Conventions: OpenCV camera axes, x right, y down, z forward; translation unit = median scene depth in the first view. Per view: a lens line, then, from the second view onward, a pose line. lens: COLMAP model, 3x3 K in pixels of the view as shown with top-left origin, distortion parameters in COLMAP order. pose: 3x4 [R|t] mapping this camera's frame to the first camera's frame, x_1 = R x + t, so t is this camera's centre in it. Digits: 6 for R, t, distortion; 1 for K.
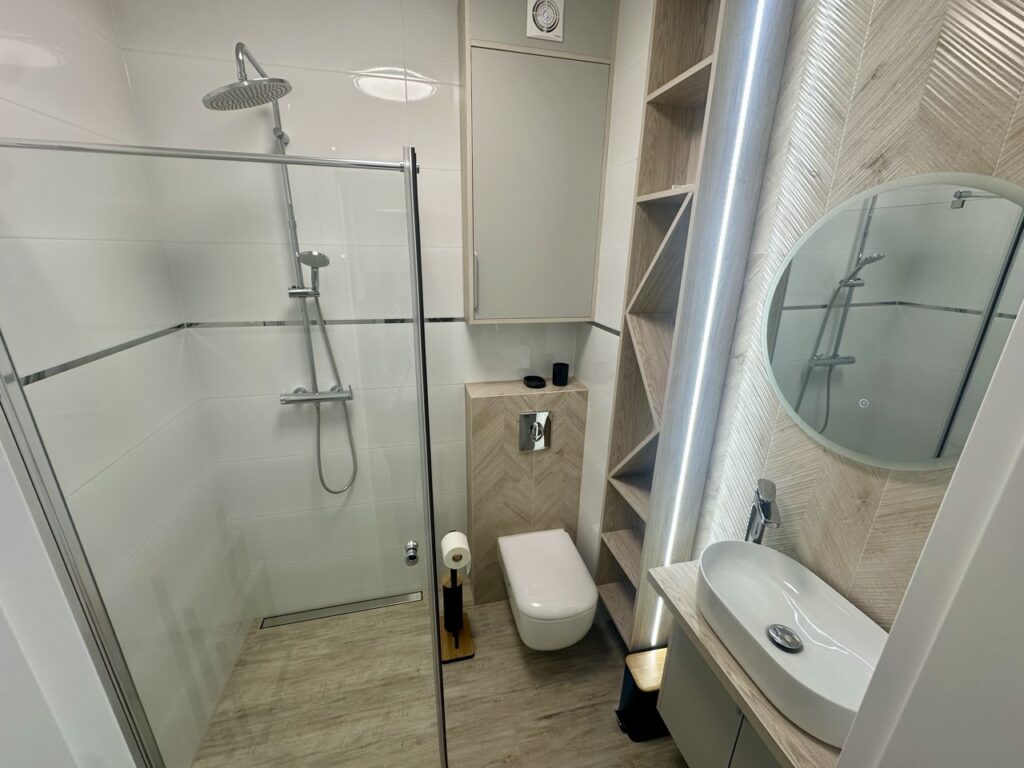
lens RADIAL K [[406.3, 0, 512.0], [0, 406.3, 384.0], [0, 0, 1]] dist [-0.003263, 0.000698]
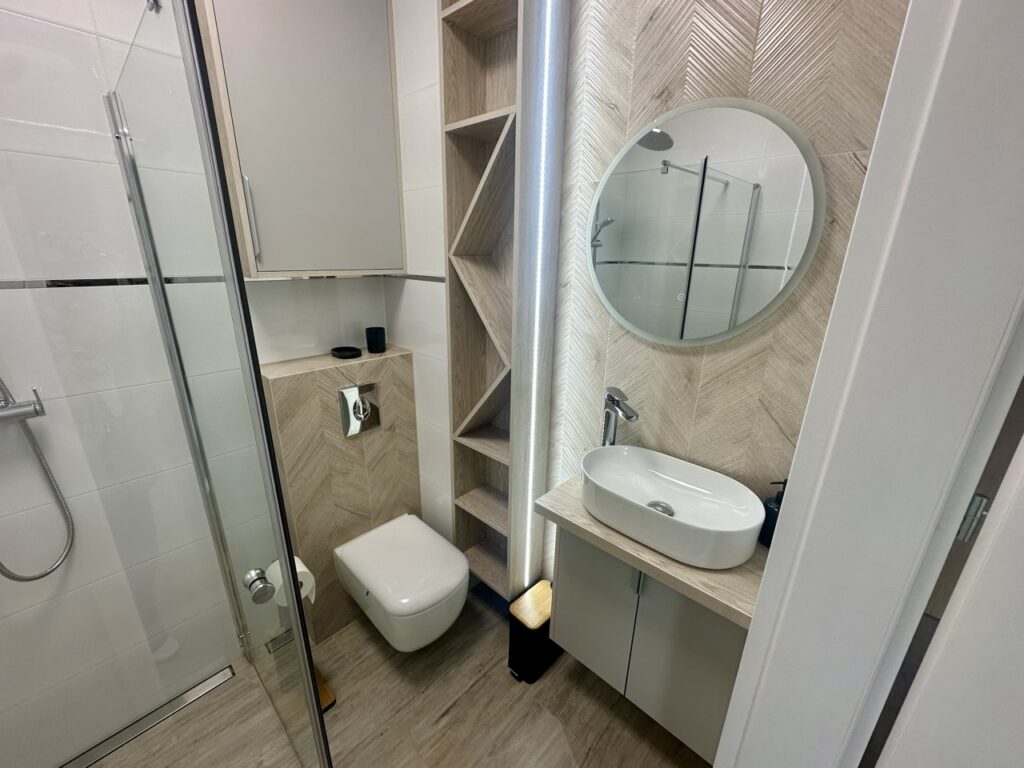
lens RADIAL K [[406.3, 0, 512.0], [0, 406.3, 384.0], [0, 0, 1]] dist [-0.003263, 0.000698]
pose [[0.832971, -0.171465, 0.526079, -0.131461], [0.167993, 0.984263, 0.054808, 0.082500], [-0.527198, 0.042724, 0.848668, 0.132321]]
